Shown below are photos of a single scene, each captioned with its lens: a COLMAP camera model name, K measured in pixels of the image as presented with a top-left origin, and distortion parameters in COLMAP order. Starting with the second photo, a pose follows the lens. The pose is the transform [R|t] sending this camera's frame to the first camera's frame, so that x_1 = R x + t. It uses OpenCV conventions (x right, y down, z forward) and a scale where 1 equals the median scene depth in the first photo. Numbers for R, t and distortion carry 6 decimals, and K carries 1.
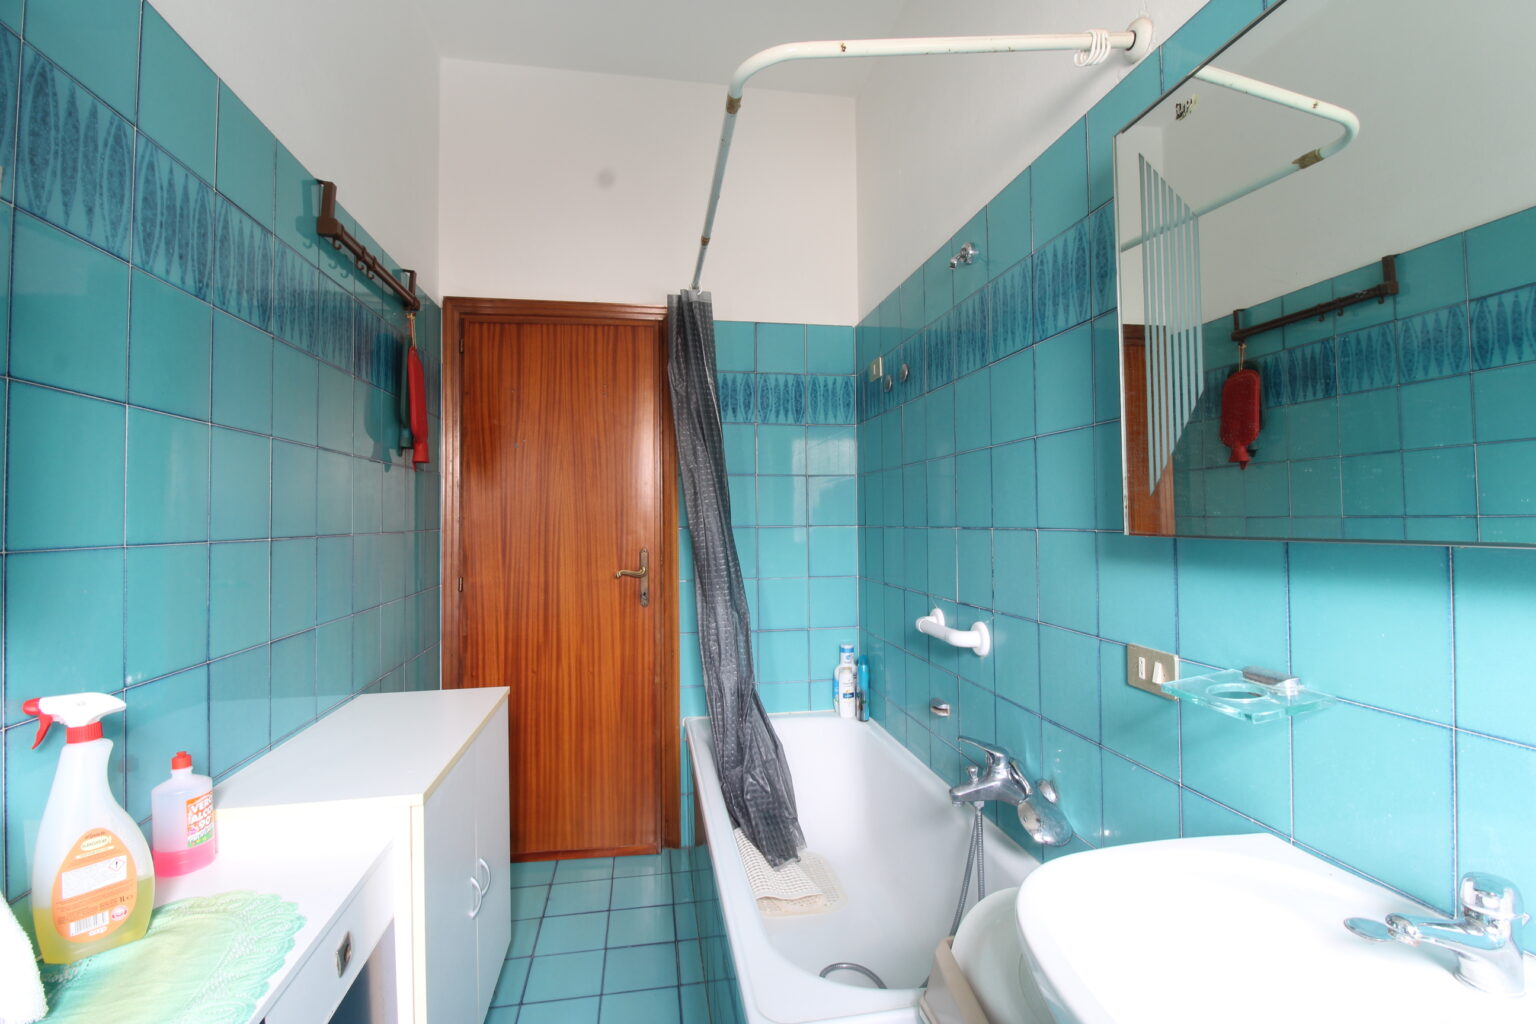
lens RADIAL K [[708.0, 0, 768.8], [0, 708.0, 508.8], [0, 0, 1]] dist [-0.002090, -0.009854]
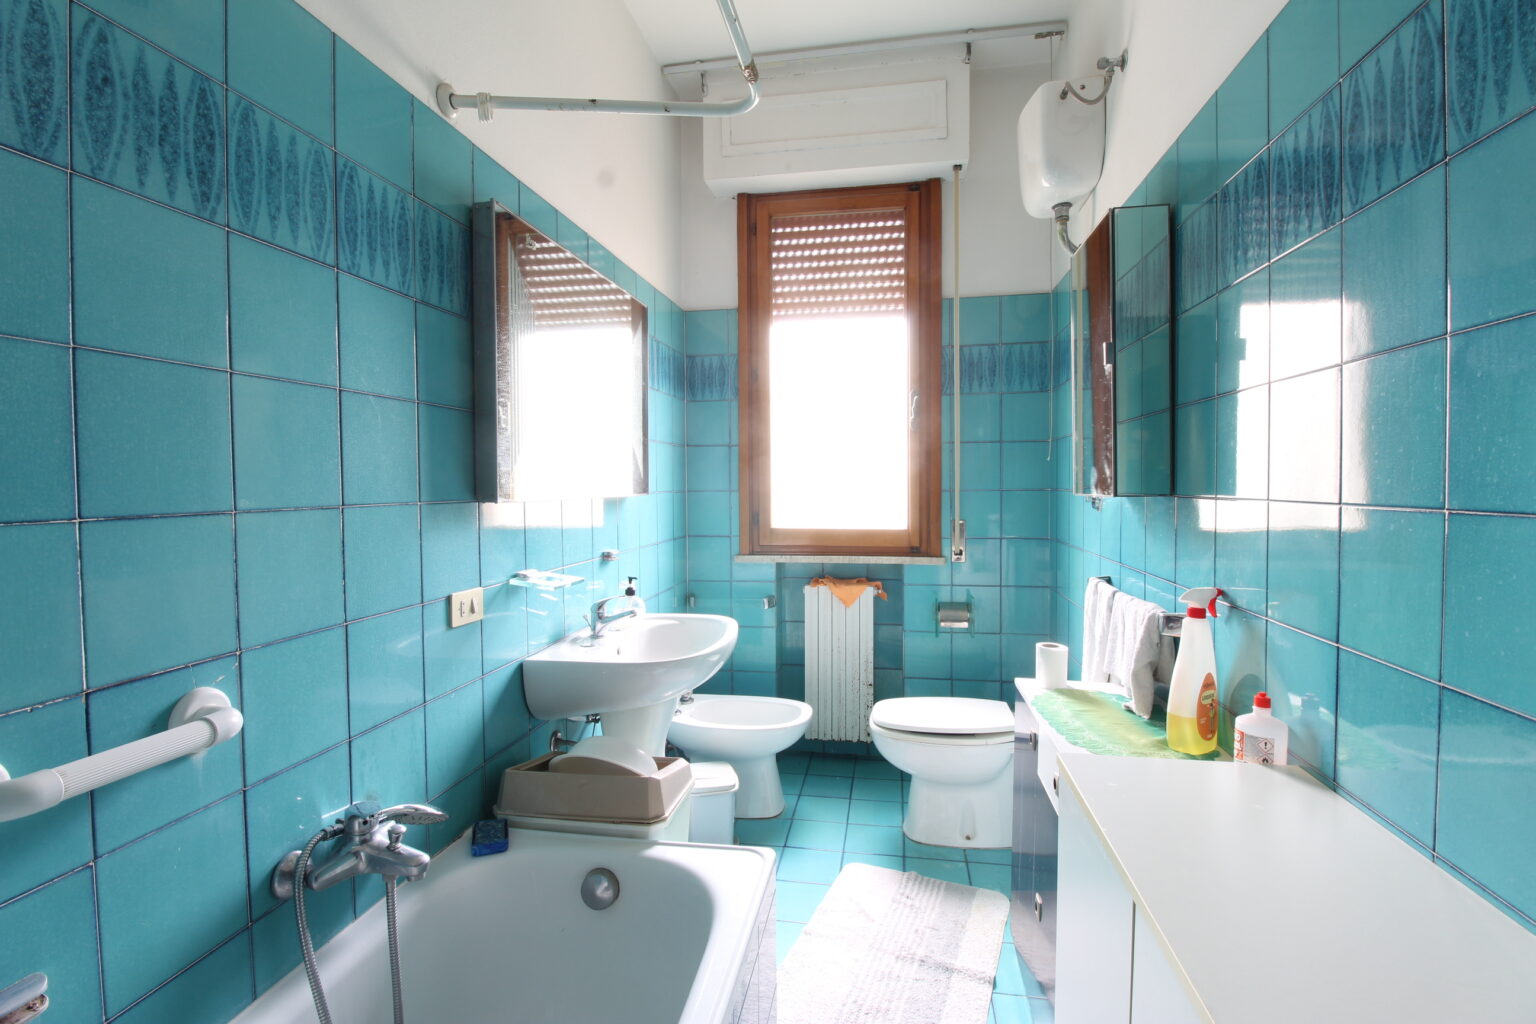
lens RADIAL K [[708.0, 0, 770.4], [0, 708.0, 505.3], [0, 0, 1]] dist [-0.002090, -0.009854]
pose [[-0.941712, 0.003631, 0.336400, -0.358813], [0.009415, 0.999835, 0.015563, 0.021113], [-0.336288, 0.017823, -0.941590, 1.702149]]
